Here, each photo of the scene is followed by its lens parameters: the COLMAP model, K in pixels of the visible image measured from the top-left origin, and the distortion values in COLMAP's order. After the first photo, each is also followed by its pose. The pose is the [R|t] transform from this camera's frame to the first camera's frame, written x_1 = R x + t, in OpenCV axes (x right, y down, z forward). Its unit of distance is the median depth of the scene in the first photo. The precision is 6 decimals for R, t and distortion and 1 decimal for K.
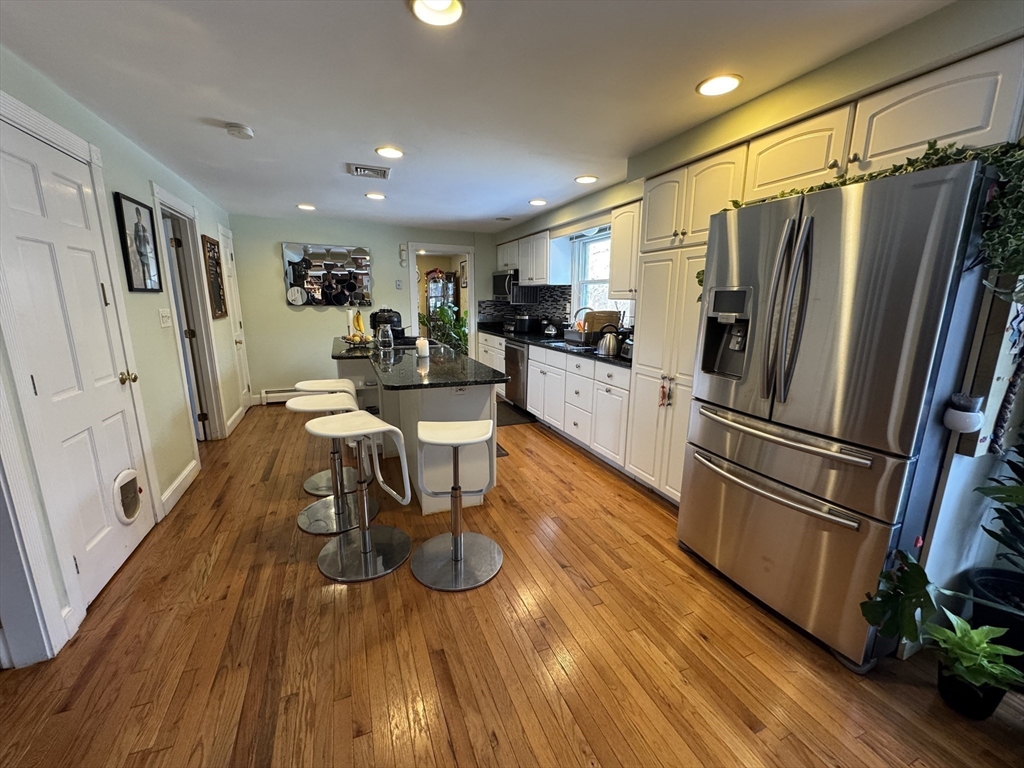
lens RADIAL K [[411.5, 0, 509.2], [0, 411.5, 383.9], [0, 0, 1]] dist [0.001002, 0.000431]
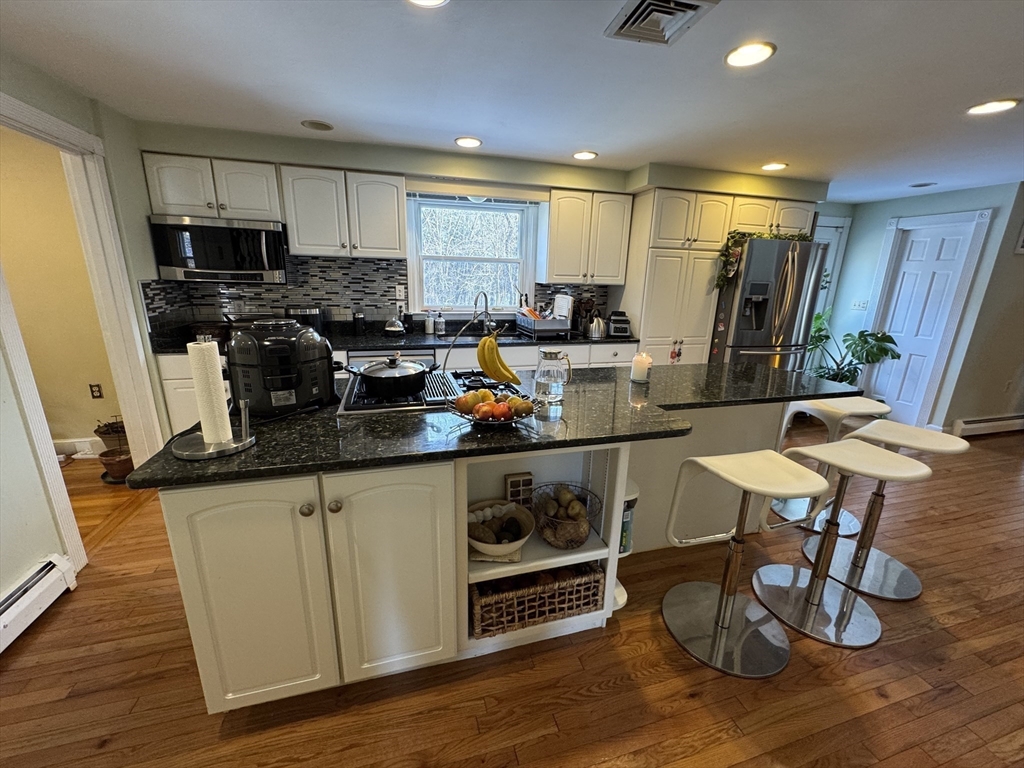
lens RADIAL K [[411.5, 0, 512.4], [0, 411.5, 385.3], [0, 0, 1]] dist [0.001002, 0.000431]
pose [[0.105891, -0.260686, 0.959599, -1.074786], [0.178738, 0.954297, 0.239522, -0.314437], [-0.978182, 0.146154, 0.147646, 1.371865]]
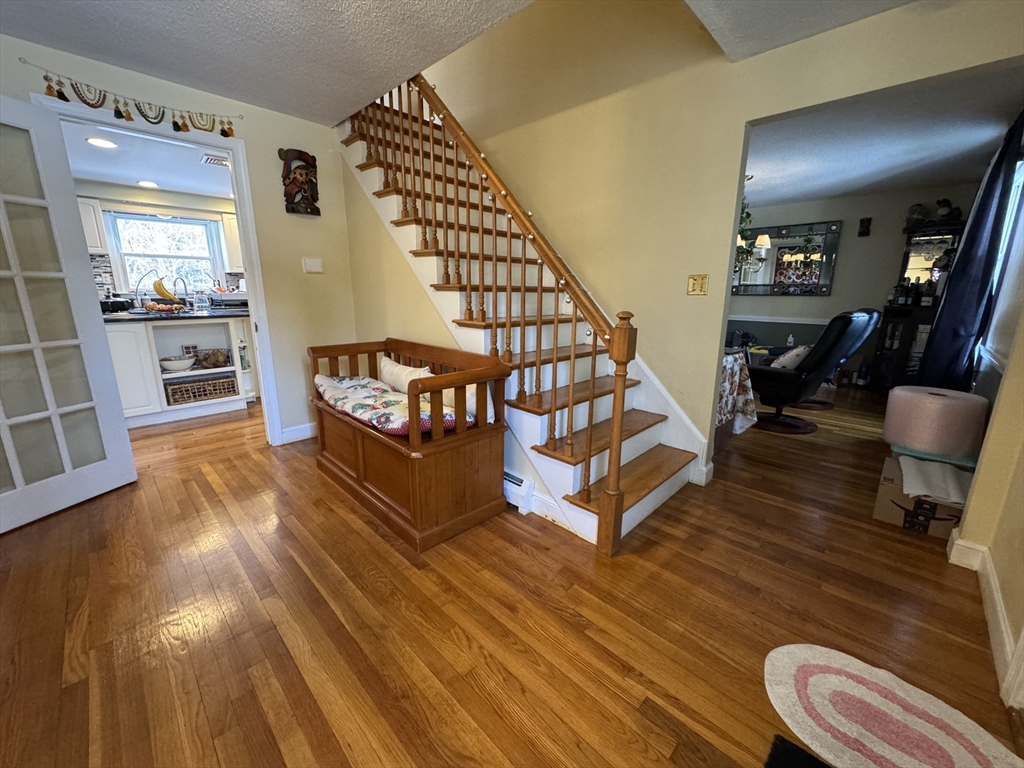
lens RADIAL K [[411.5, 0, 512.9], [0, 411.5, 383.1], [0, 0, 1]] dist [0.001002, 0.000431]
pose [[-0.398538, -0.211026, 0.892544, -2.314766], [0.183684, 0.935087, 0.303103, -0.125526], [-0.898570, 0.284744, -0.333906, 0.962442]]
